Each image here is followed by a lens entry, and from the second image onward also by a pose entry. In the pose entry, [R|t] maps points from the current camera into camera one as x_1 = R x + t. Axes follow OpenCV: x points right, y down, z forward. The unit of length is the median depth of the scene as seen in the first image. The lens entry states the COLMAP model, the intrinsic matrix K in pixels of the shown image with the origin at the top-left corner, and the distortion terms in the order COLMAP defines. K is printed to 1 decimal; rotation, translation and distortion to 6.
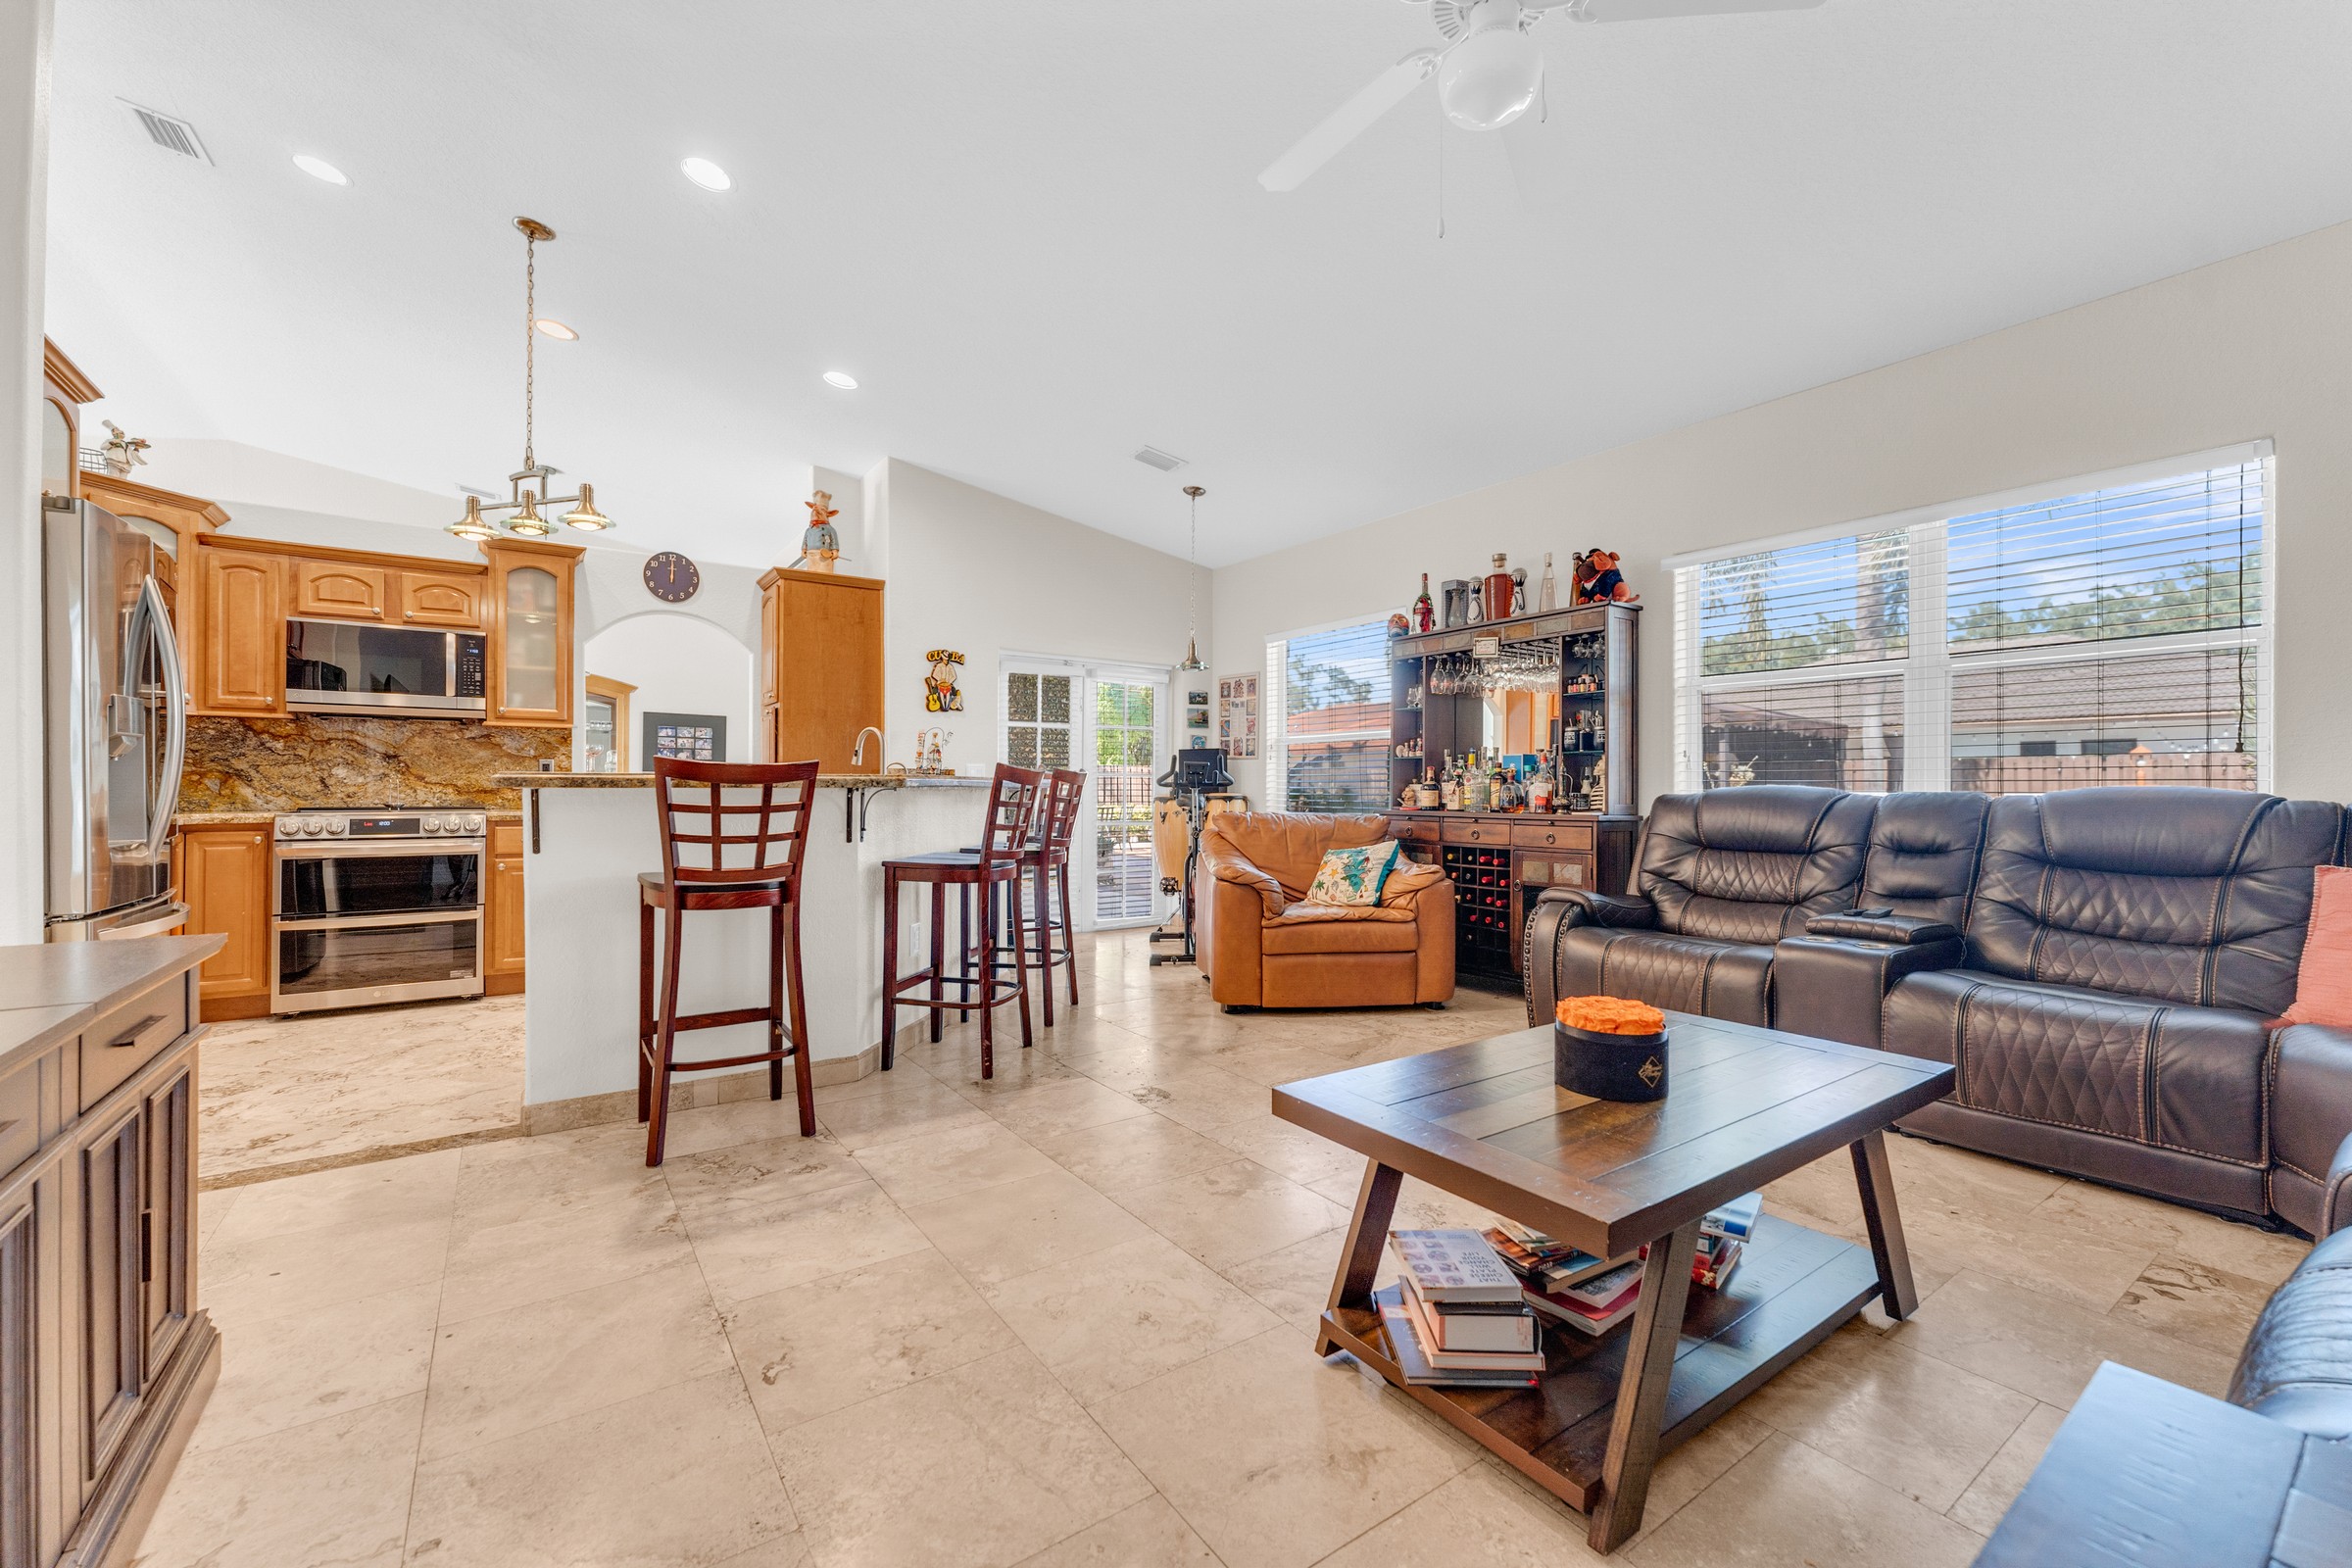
lens RADIAL K [[954.2, 0, 1177.9], [0, 954.2, 783.7], [0, 0, 1]] dist [0.002353, -0.001320]
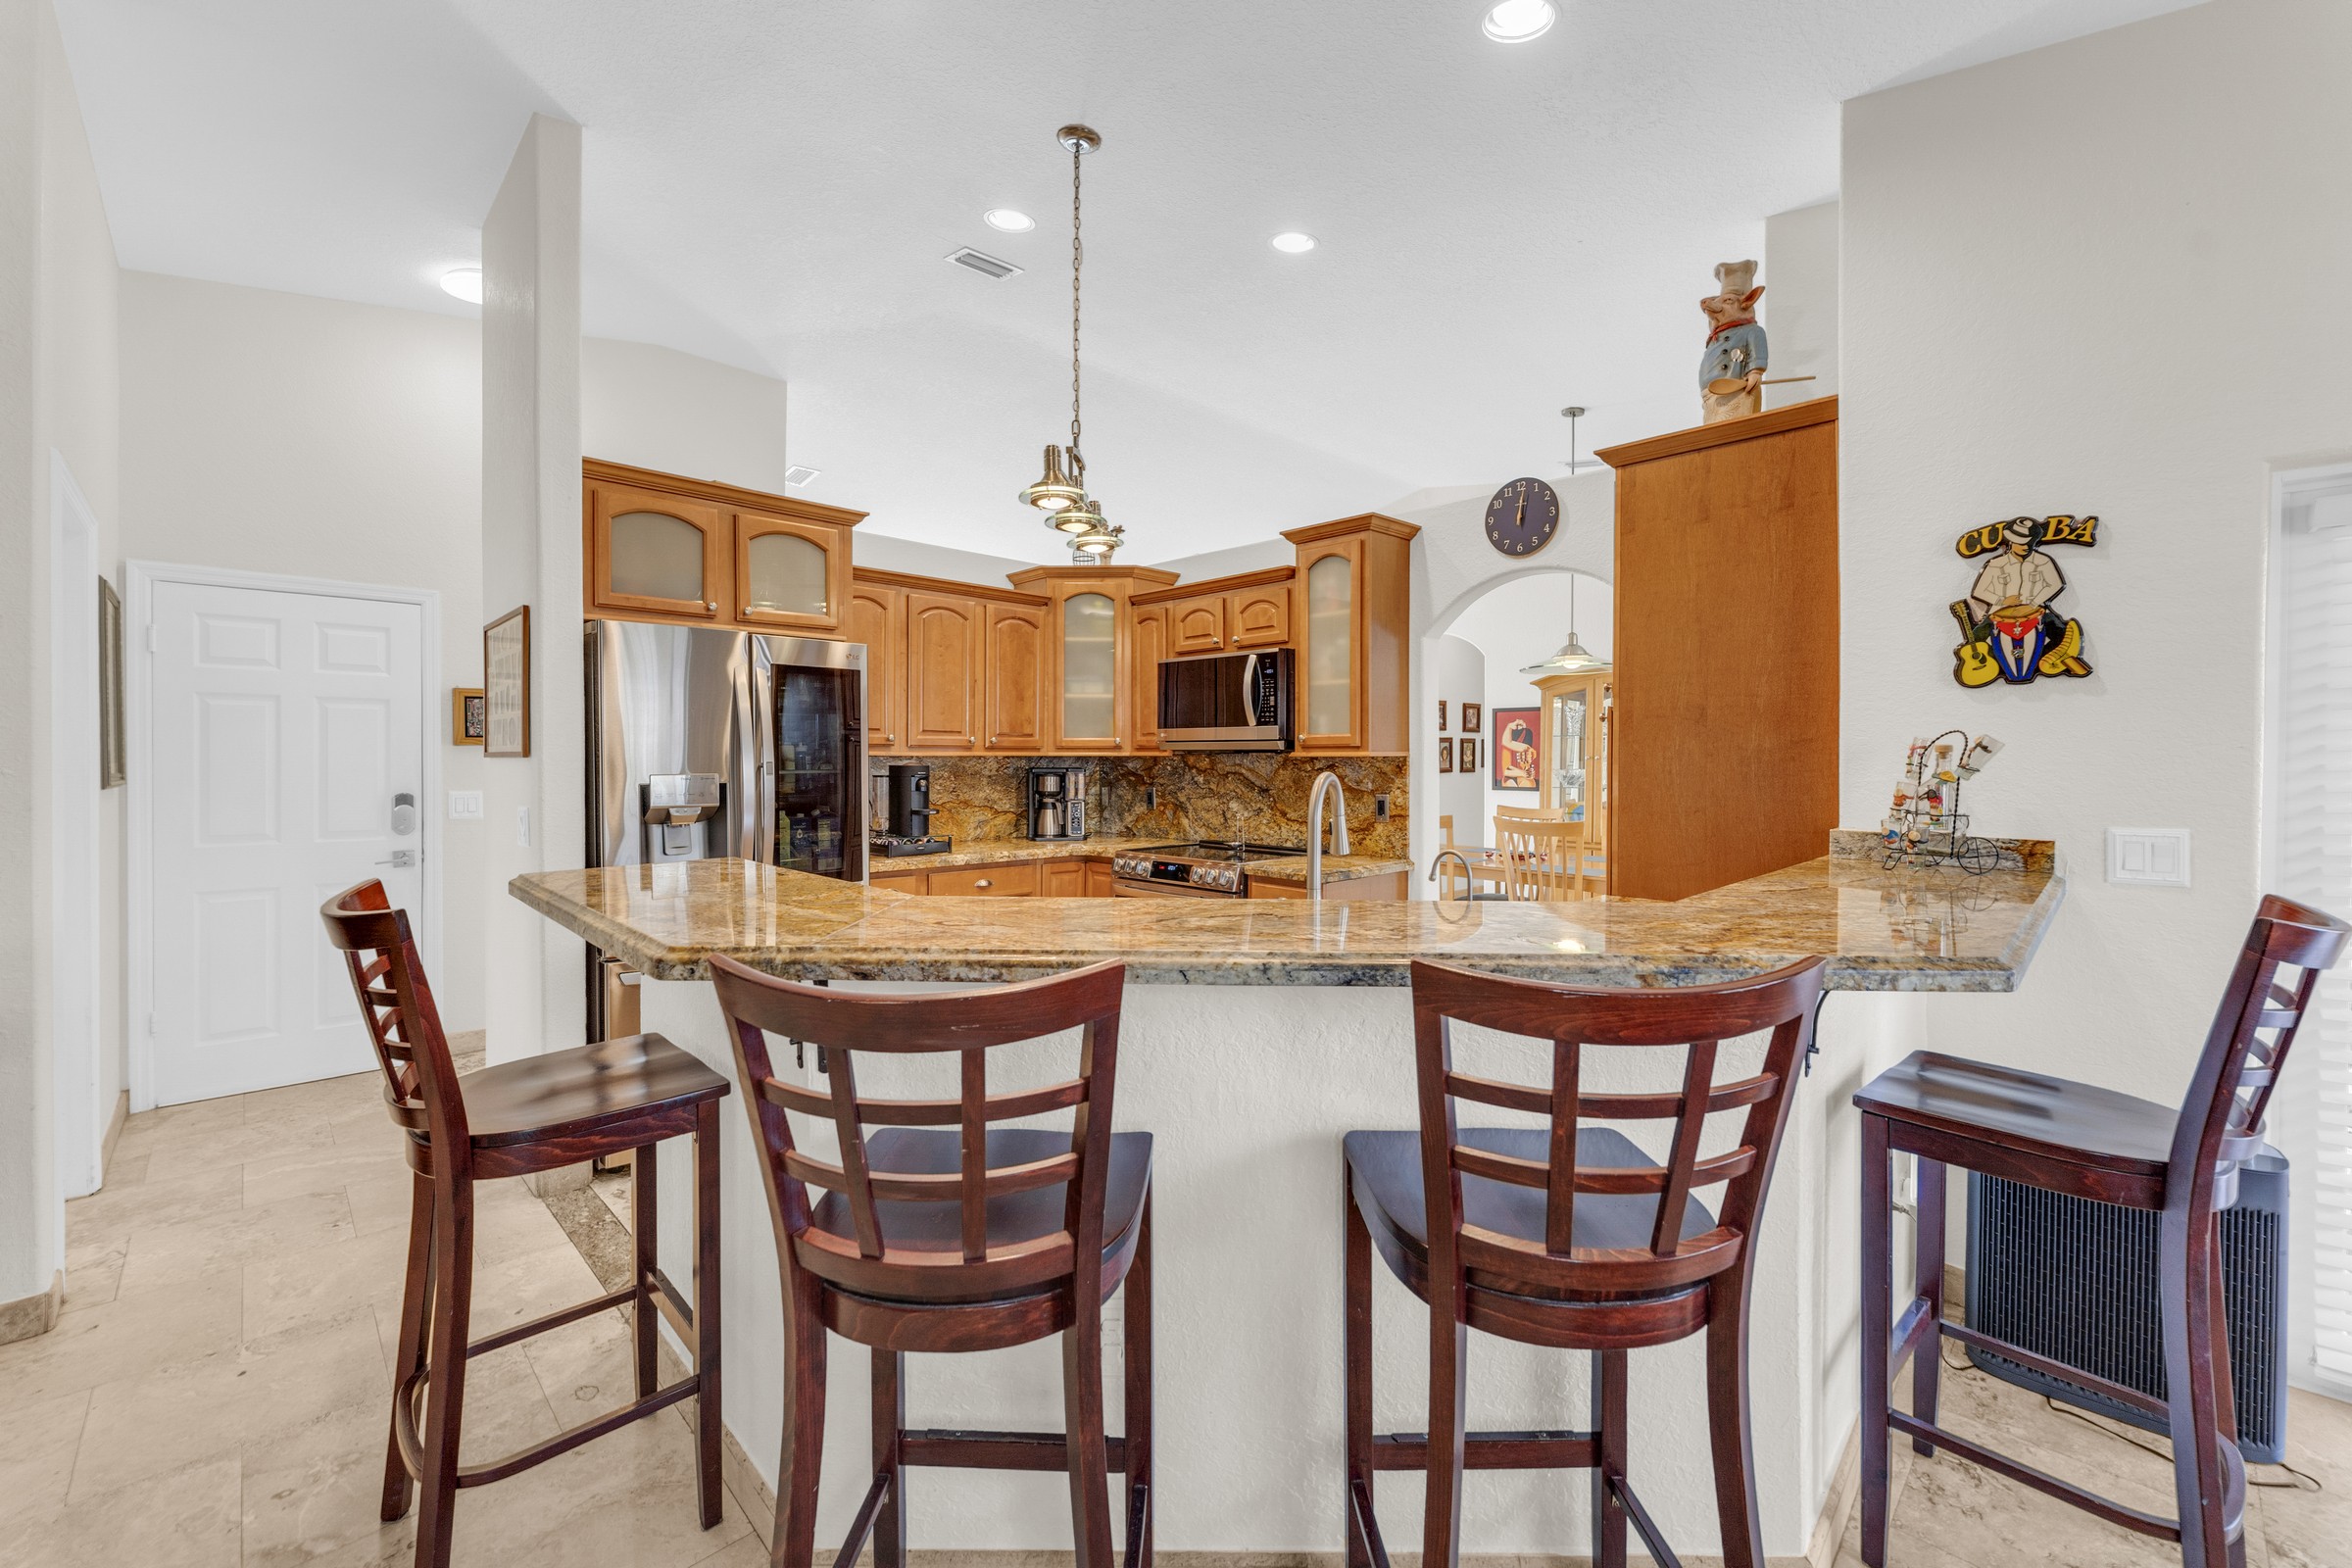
lens RADIAL K [[954.2, 0, 1164.4], [0, 954.2, 764.1], [0, 0, 1]] dist [0.002353, -0.001320]
pose [[0.157152, 0.000962, -0.987574, 0.088207], [0.000955, 0.999999, 0.001126, -0.057256], [0.987574, -0.001120, 0.157151, 0.778334]]
